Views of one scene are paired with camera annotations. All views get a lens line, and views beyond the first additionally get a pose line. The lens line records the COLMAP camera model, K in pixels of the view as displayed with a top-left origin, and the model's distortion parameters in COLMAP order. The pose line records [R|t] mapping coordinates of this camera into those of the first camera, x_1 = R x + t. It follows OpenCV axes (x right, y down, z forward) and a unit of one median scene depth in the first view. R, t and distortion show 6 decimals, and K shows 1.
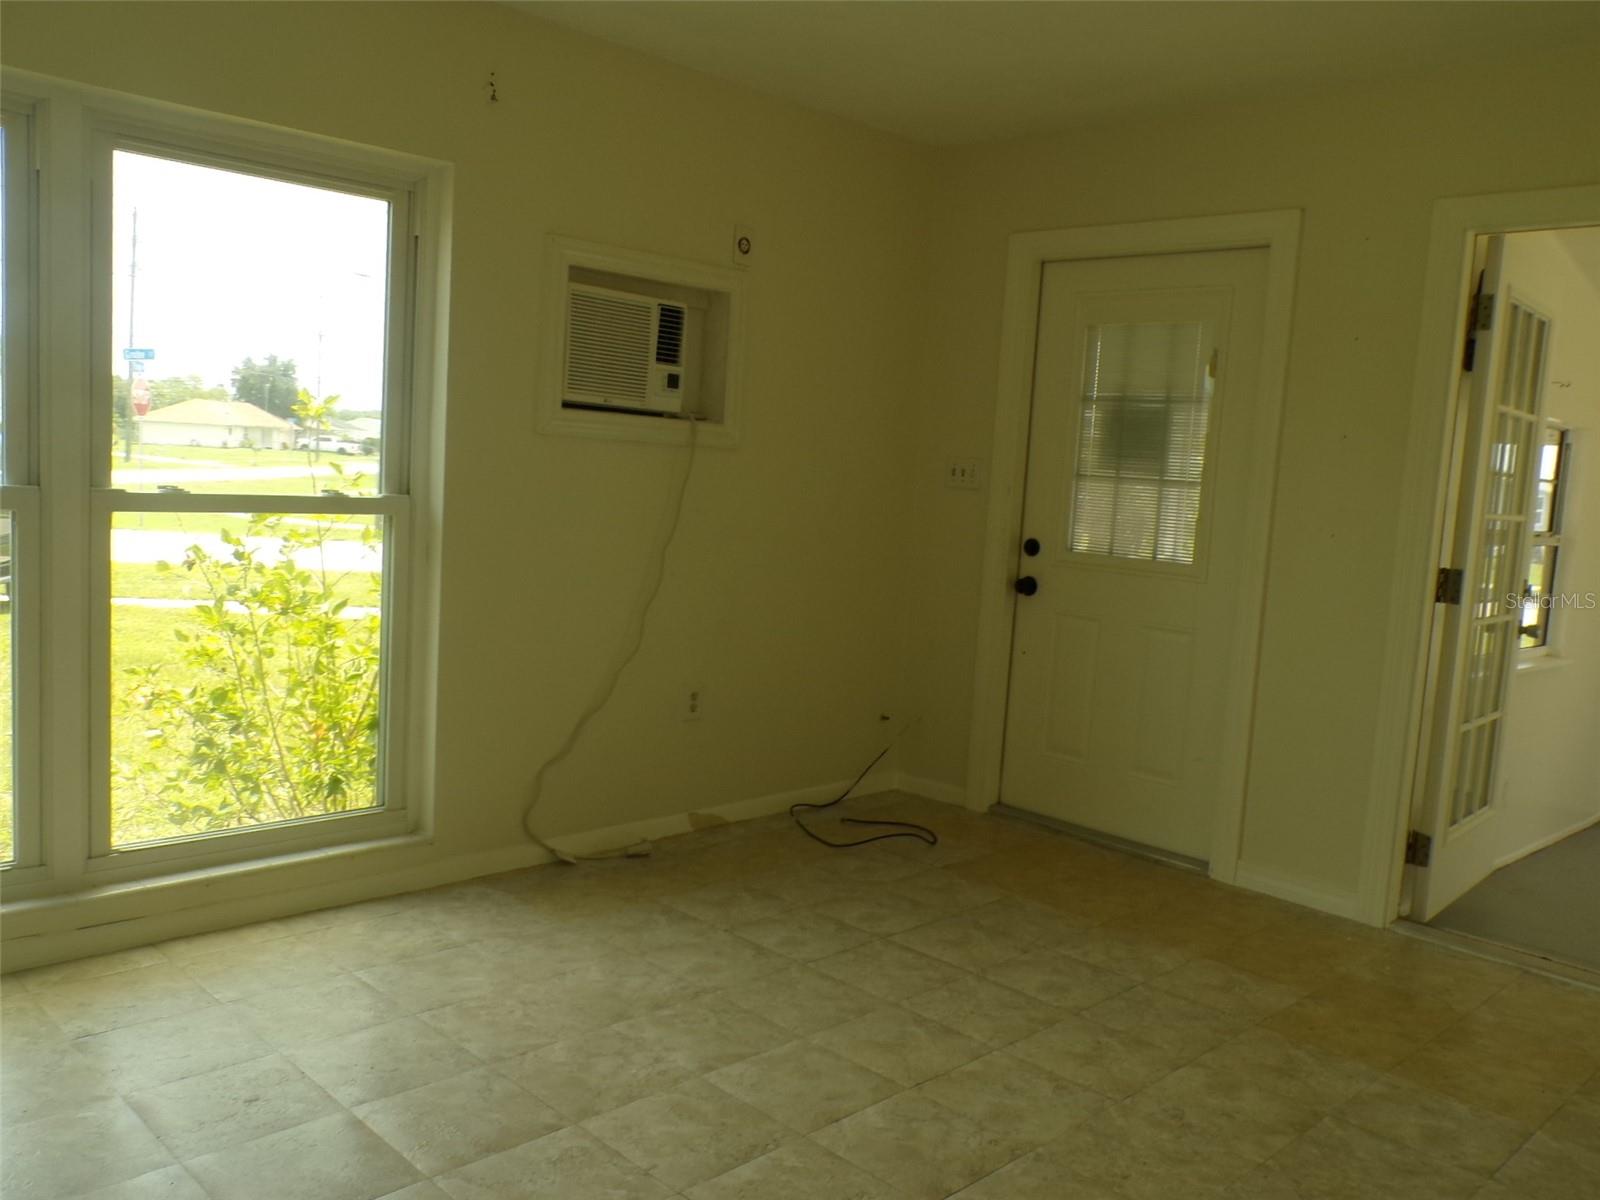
lens RADIAL K [[1317.1, 0, 803.9], [0, 1317.1, 598.0], [0, 0, 1]] dist [-0.019835, 0.013643]
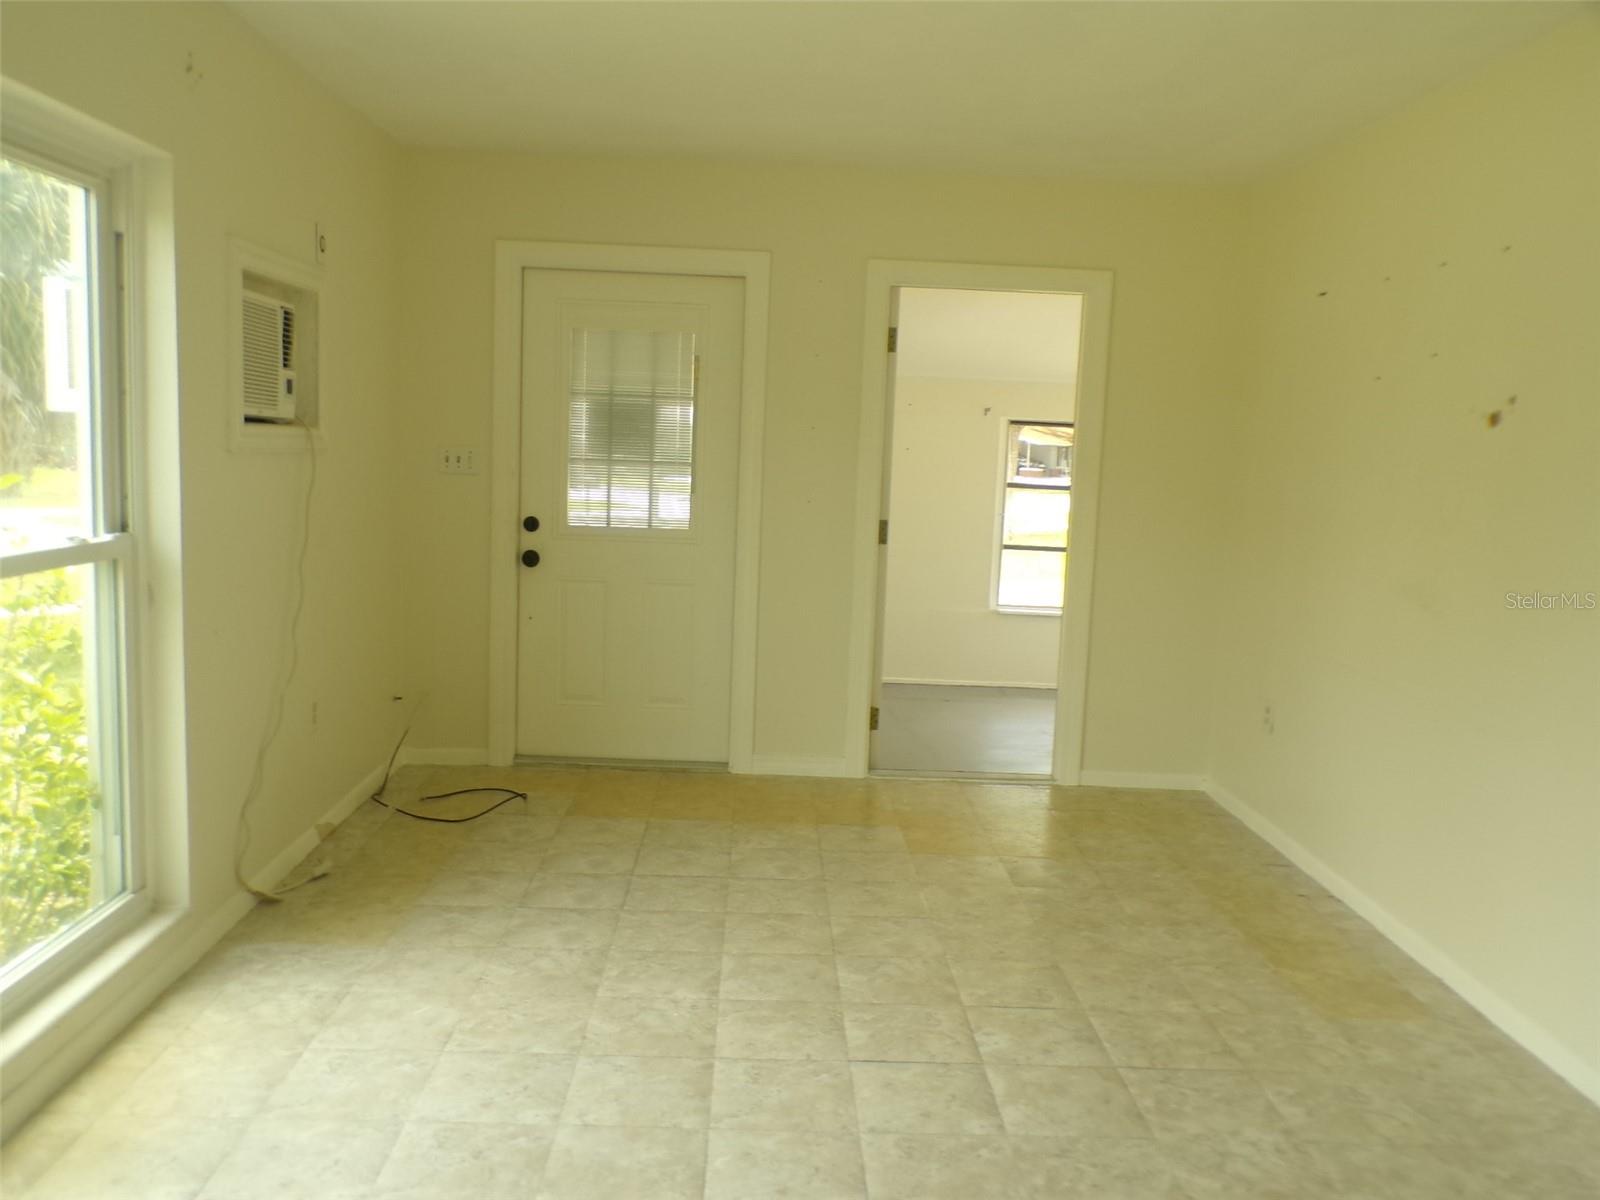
lens RADIAL K [[1317.1, 0, 788.5], [0, 1317.1, 599.1], [0, 0, 1]] dist [-0.019835, 0.013643]
pose [[0.690443, -0.123219, 0.712815, -0.595579], [0.079148, 0.992338, 0.094874, -0.079160], [-0.719044, -0.009088, 0.694906, 0.077186]]
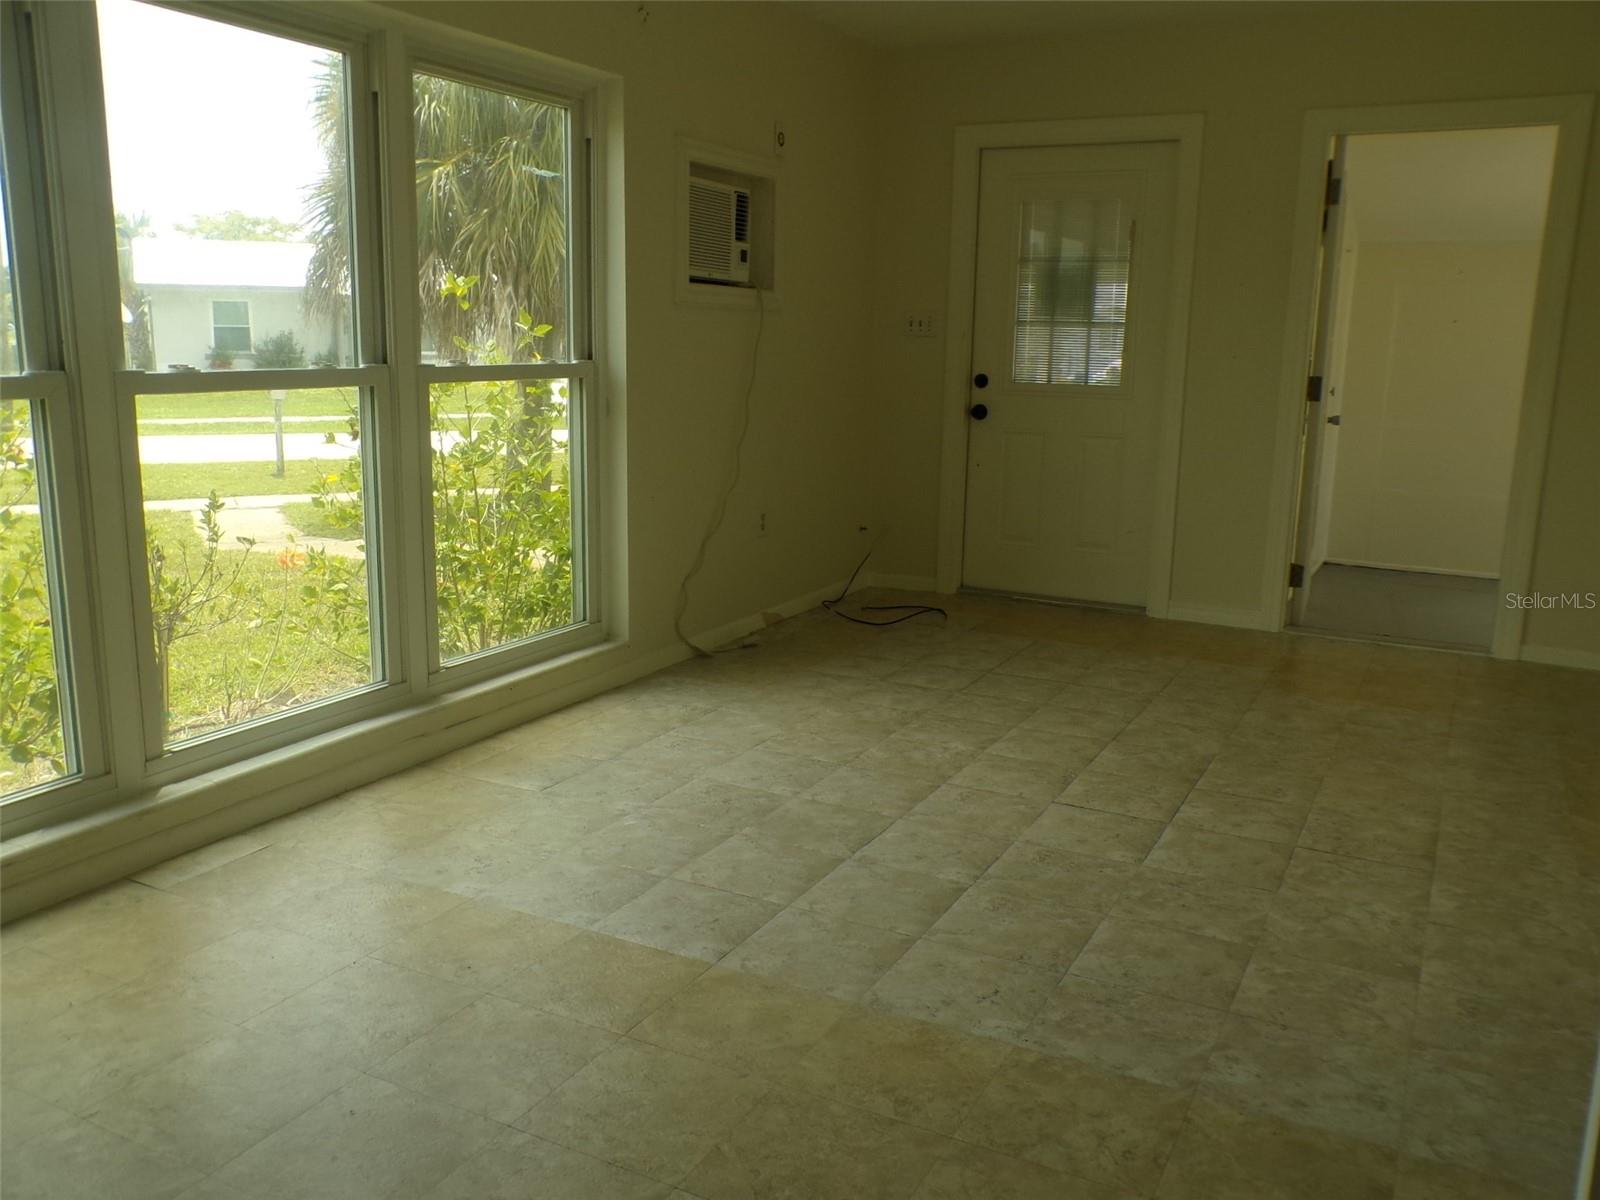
lens RADIAL K [[1317.1, 0, 799.4], [0, 1317.1, 599.3], [0, 0, 1]] dist [-0.019835, 0.013643]
pose [[0.952366, -0.102700, 0.287143, -0.465358], [0.071019, 0.990390, 0.118677, 0.008136], [-0.296572, -0.092631, 0.950508, -0.207726]]
